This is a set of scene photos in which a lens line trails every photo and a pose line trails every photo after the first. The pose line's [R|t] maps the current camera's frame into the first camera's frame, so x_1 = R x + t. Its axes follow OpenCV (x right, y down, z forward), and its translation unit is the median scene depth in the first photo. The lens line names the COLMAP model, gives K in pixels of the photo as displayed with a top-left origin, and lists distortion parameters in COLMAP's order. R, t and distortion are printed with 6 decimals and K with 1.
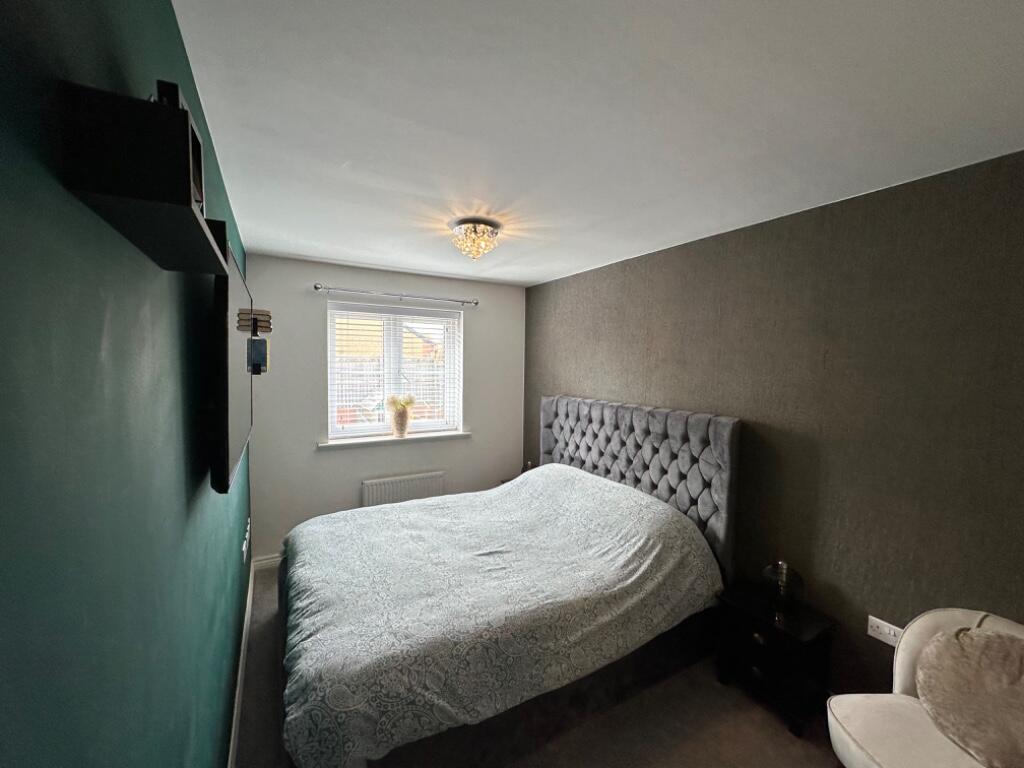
lens RADIAL K [[410.6, 0, 514.5], [0, 410.6, 384.3], [0, 0, 1]] dist [-0.003715, 0.001206]
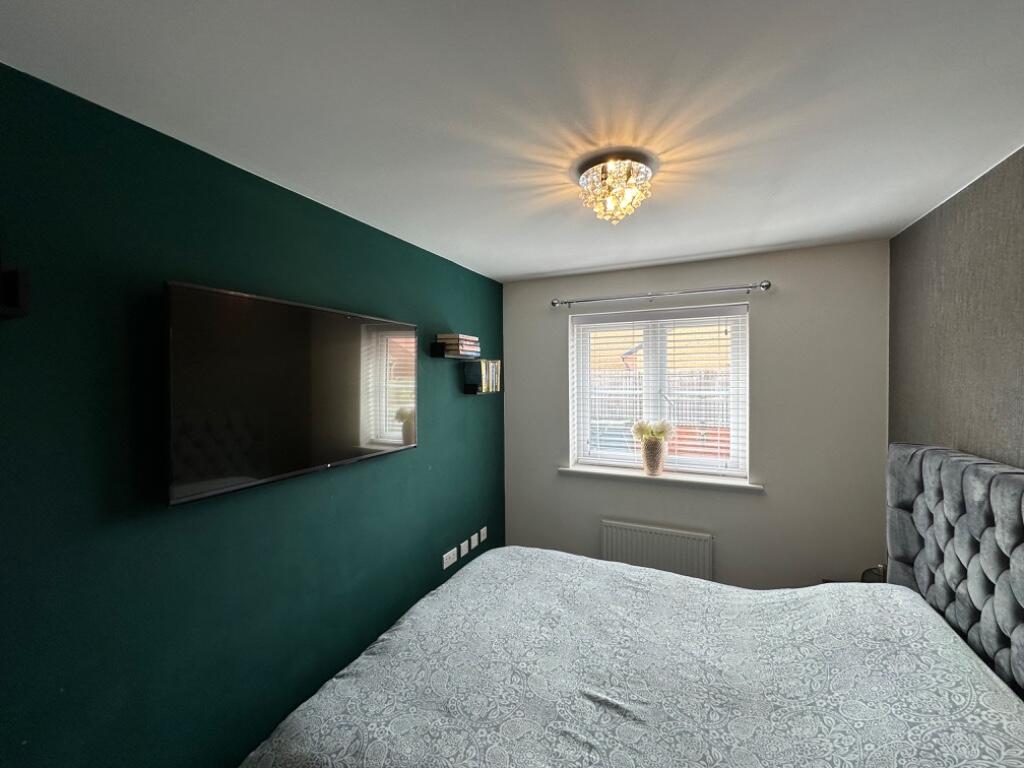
lens RADIAL K [[410.6, 0, 519.0], [0, 410.6, 385.7], [0, 0, 1]] dist [-0.003715, 0.001206]
pose [[0.570959, 0.000217, -0.820978, 0.236418], [-0.026234, 0.999494, -0.017980, -0.022611], [0.820559, 0.031804, 0.570676, 0.360765]]
